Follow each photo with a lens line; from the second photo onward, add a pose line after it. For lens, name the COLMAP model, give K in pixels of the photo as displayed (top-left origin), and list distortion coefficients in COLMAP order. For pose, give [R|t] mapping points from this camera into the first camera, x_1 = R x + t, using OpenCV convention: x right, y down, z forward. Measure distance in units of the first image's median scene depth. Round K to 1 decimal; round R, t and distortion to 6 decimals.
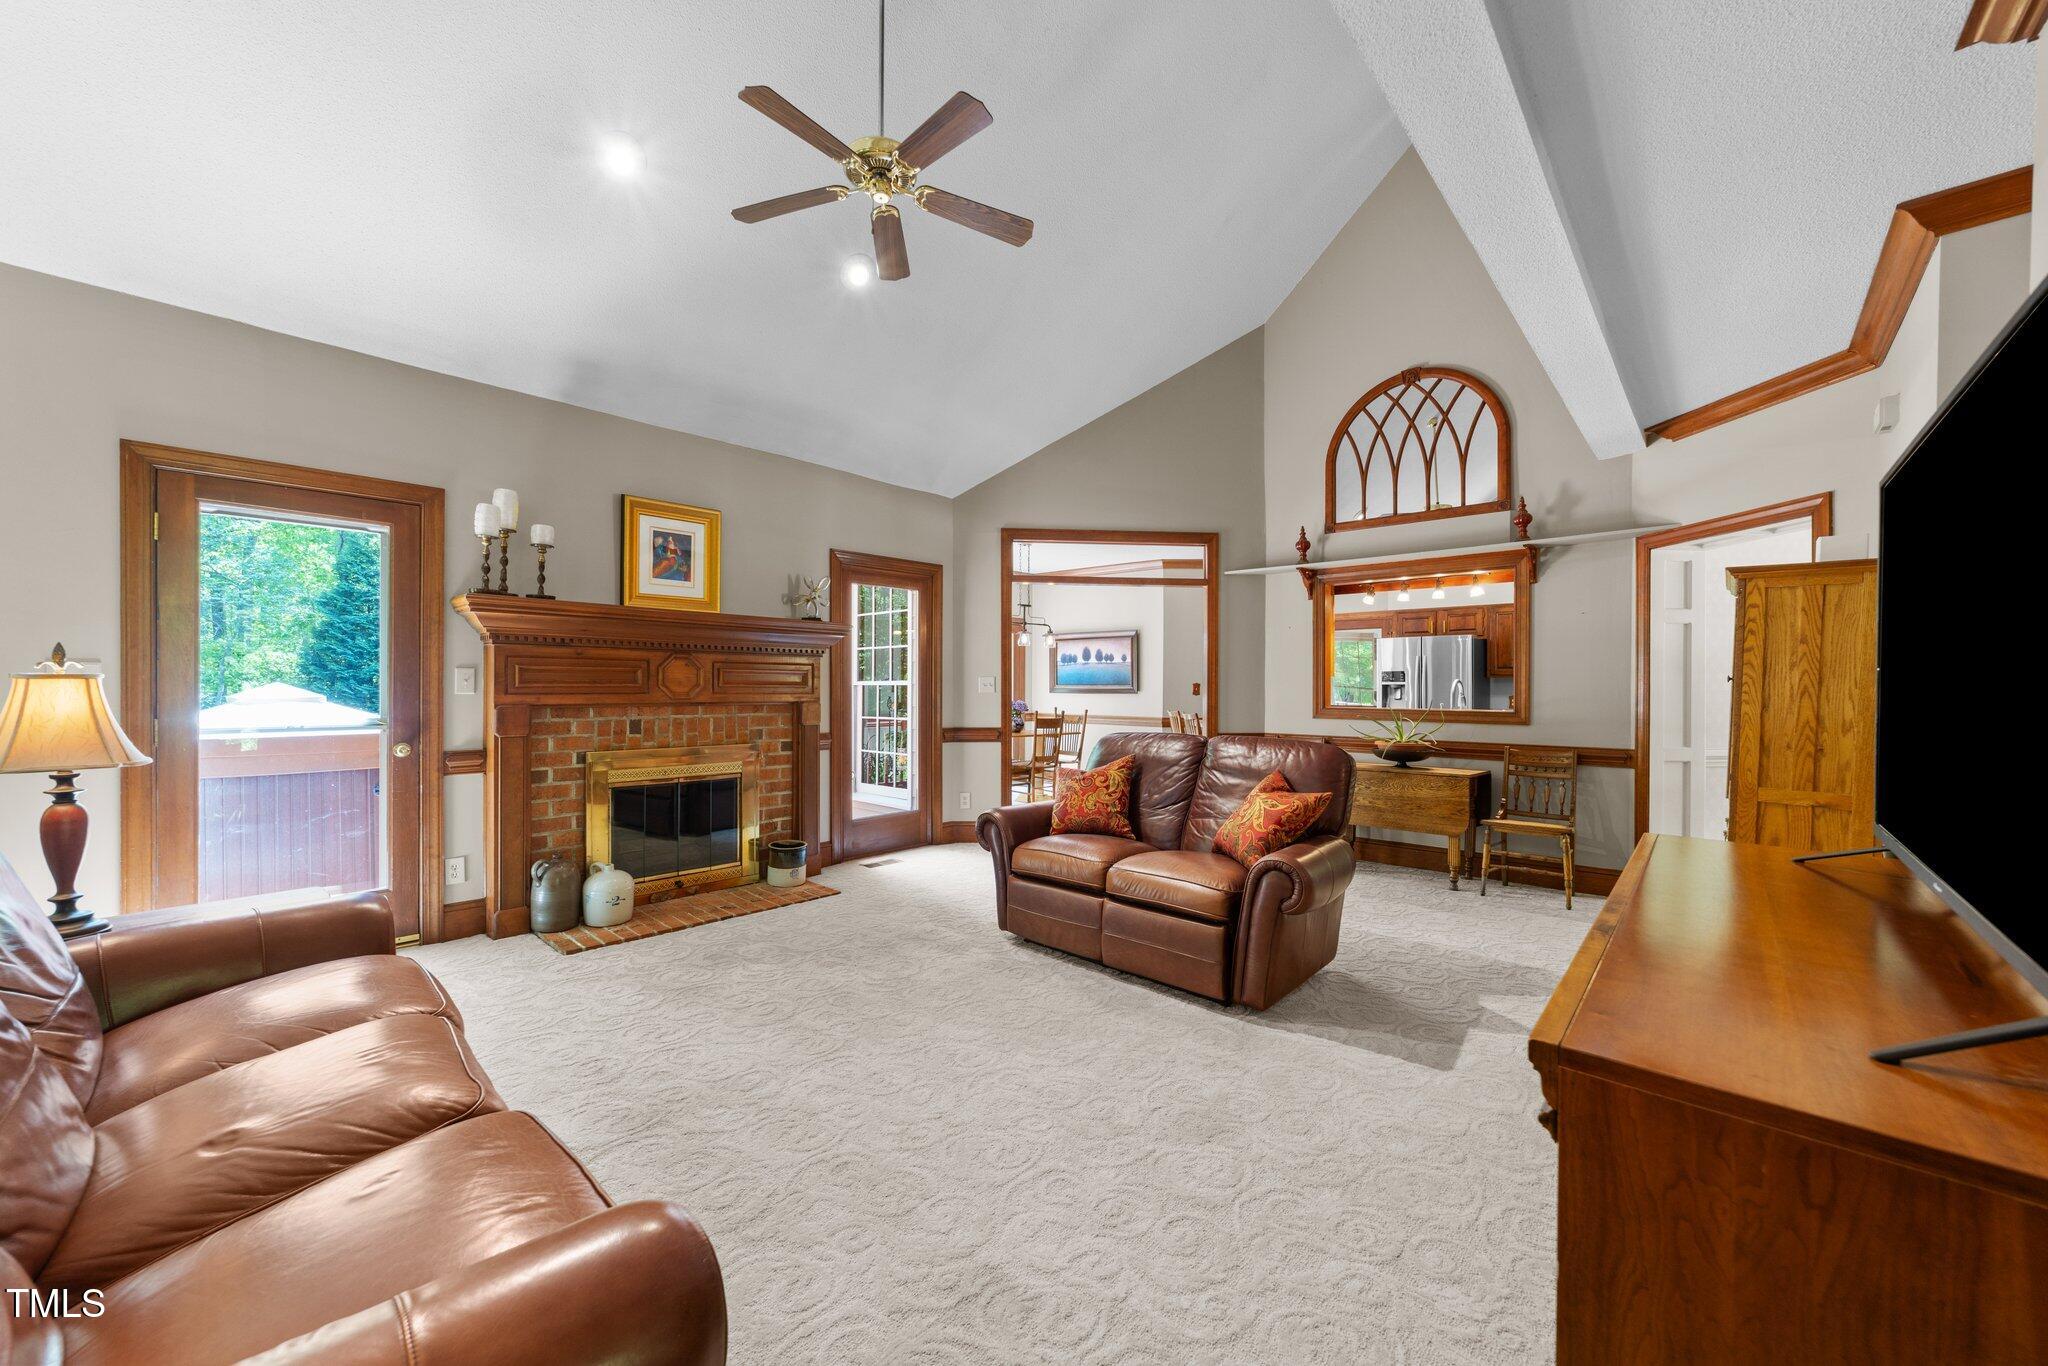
lens RADIAL K [[782.1, 0, 1024.5], [0, 782.1, 687.2], [0, 0, 1]] dist [-0.012845, 0.004435]
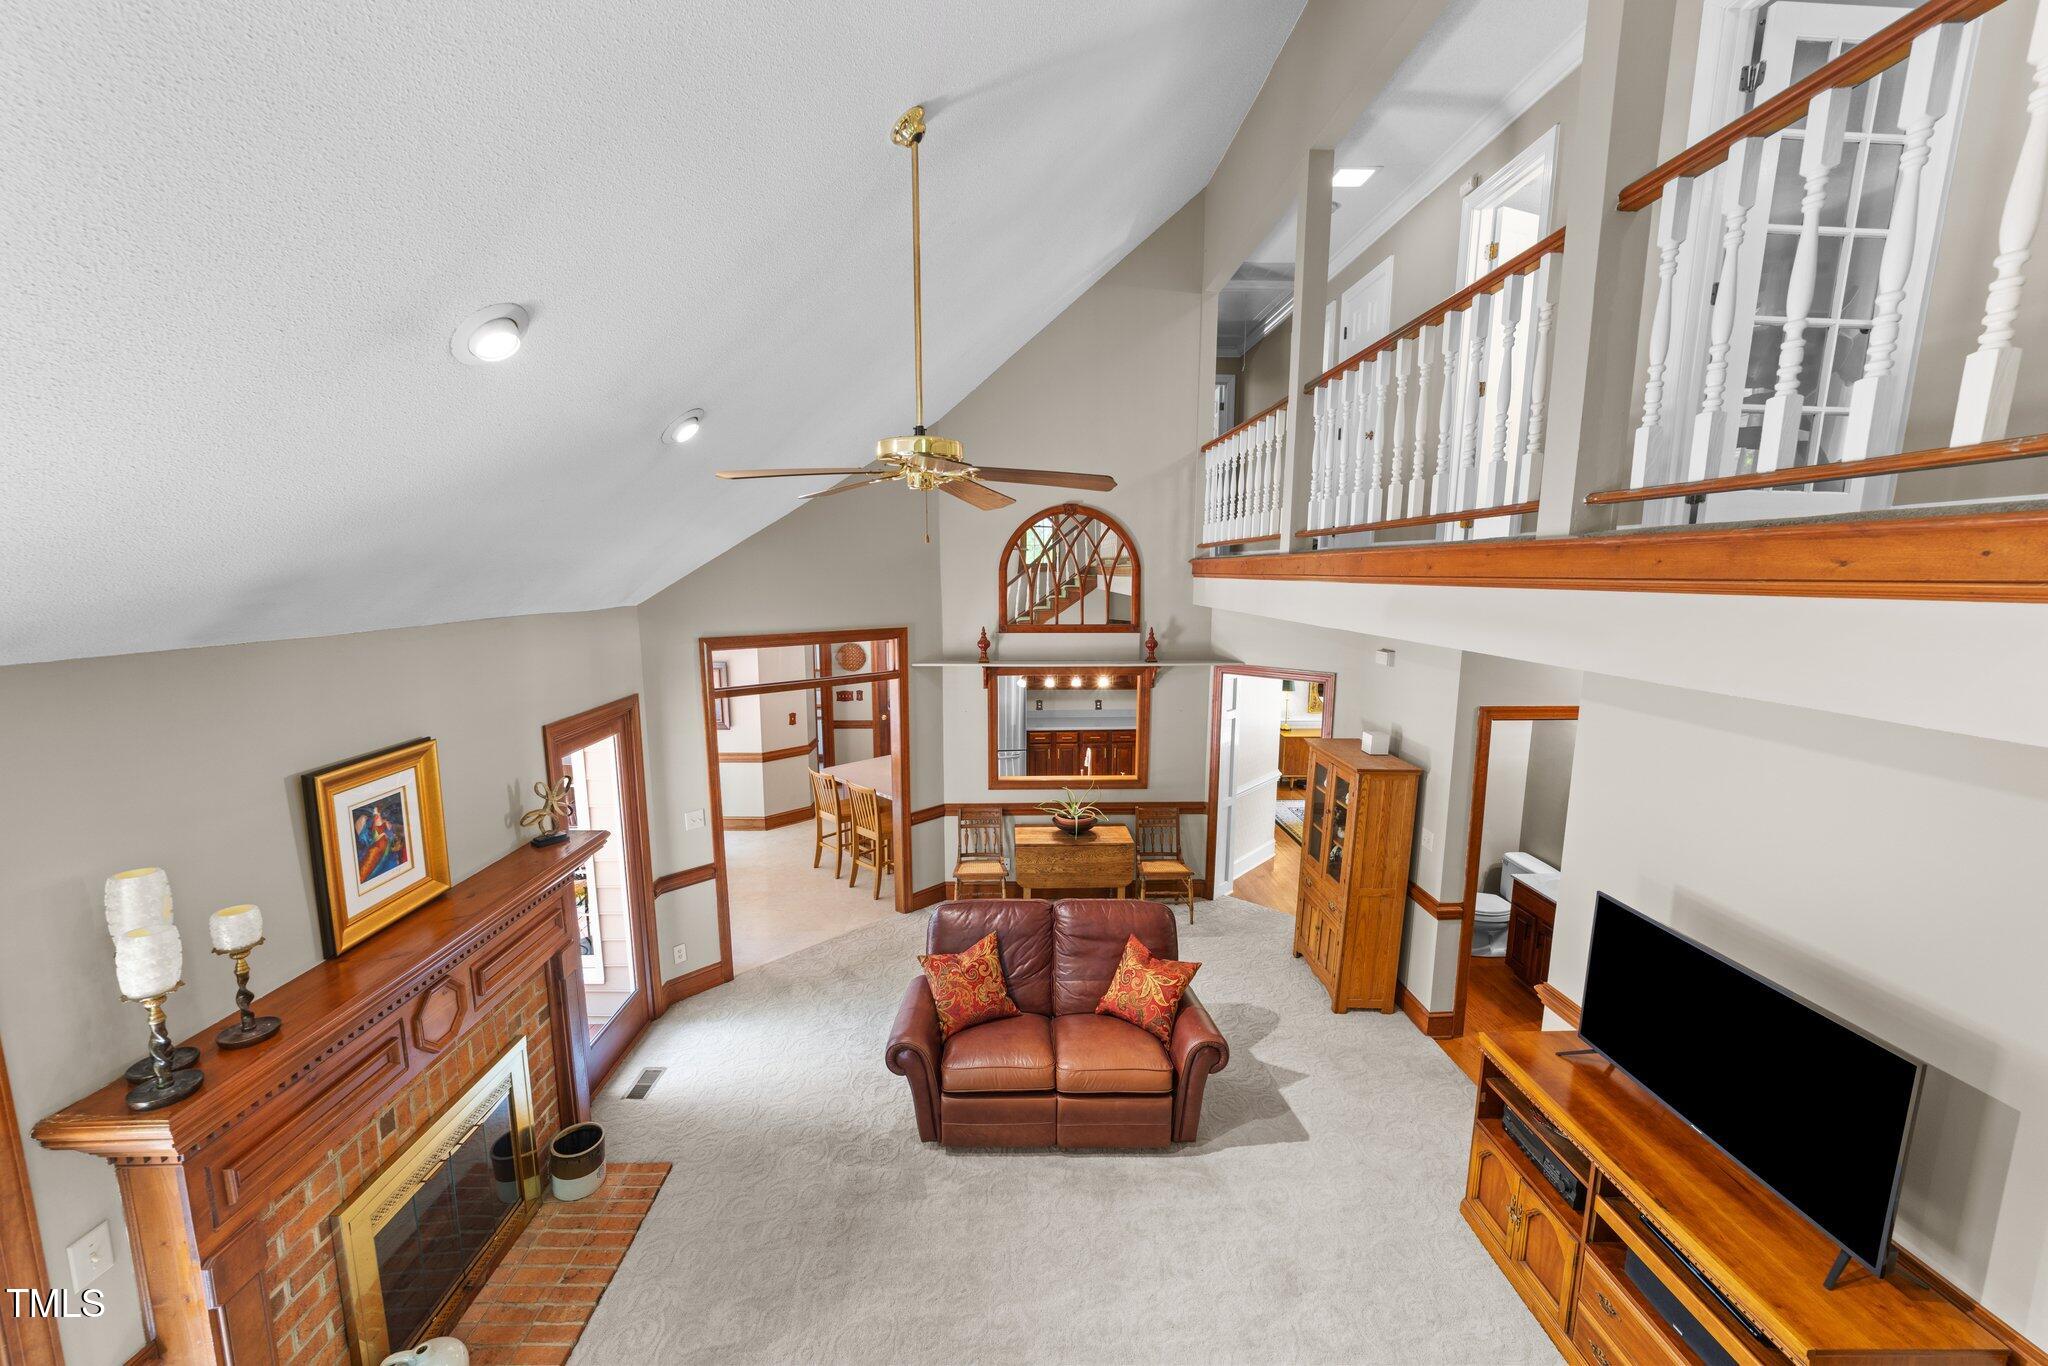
lens RADIAL K [[782.1, 0, 1028.7], [0, 782.1, 687.6], [0, 0, 1]] dist [-0.012845, 0.004435]
pose [[0.714584, -0.107400, 0.691256, -0.423579], [0.000750, 0.988261, 0.152770, -0.324707], [-0.699549, -0.108649, 0.706277, 0.173679]]
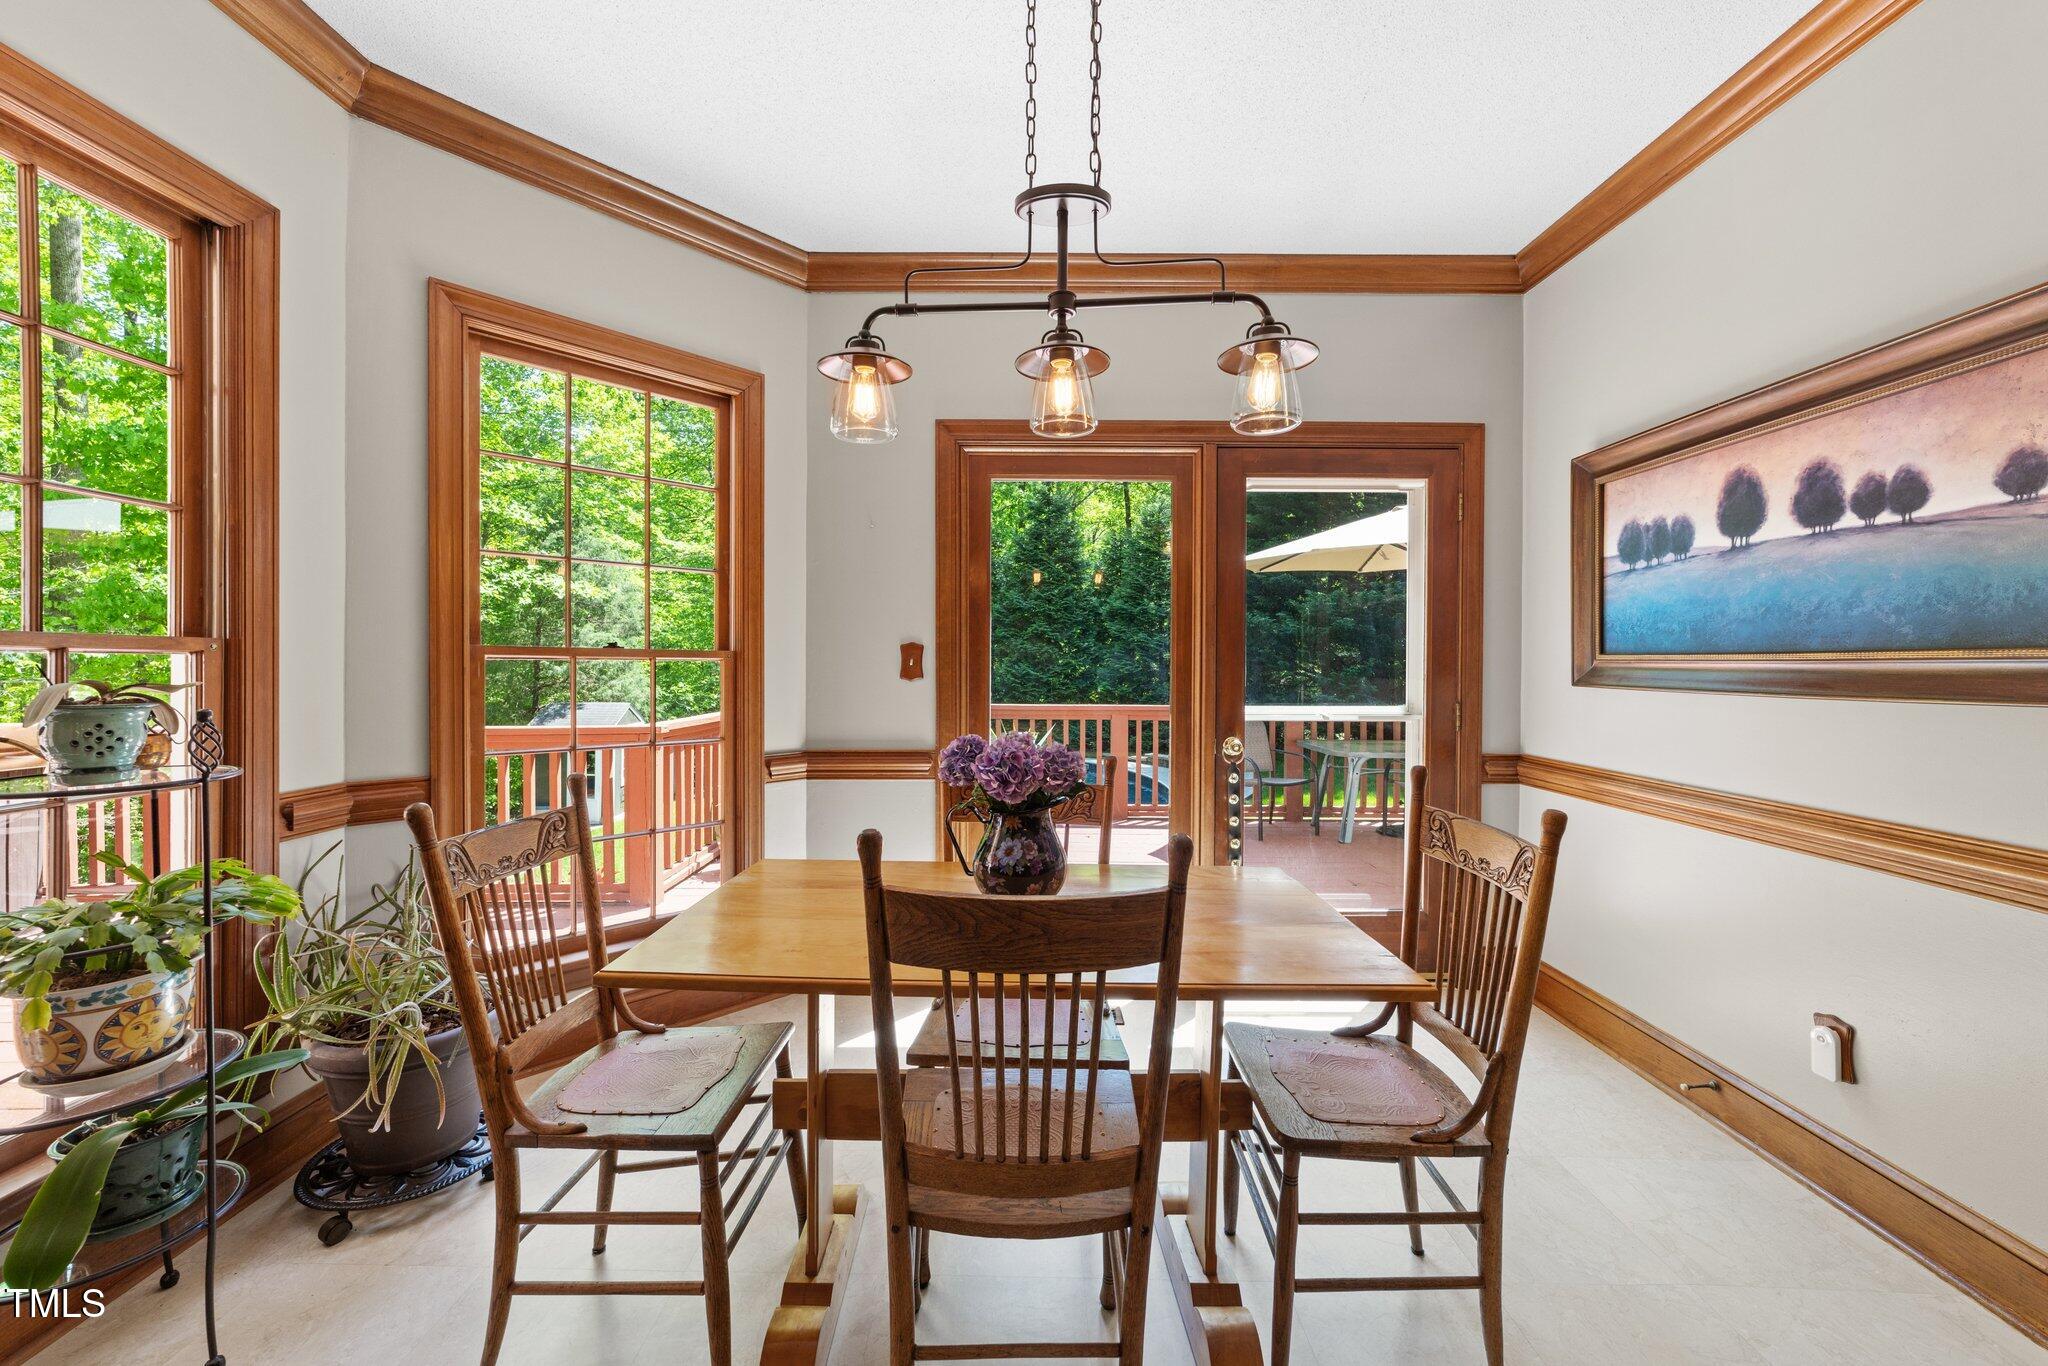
lens RADIAL K [[782.1, 0, 1022.7], [0, 782.1, 676.9], [0, 0, 1]] dist [-0.012845, 0.004435]
pose [[0.666985, 0.007644, -0.745032, 0.197698], [-0.004071, 0.999970, 0.006615, 0.005837], [0.745060, -0.001379, 0.666996, 1.348763]]
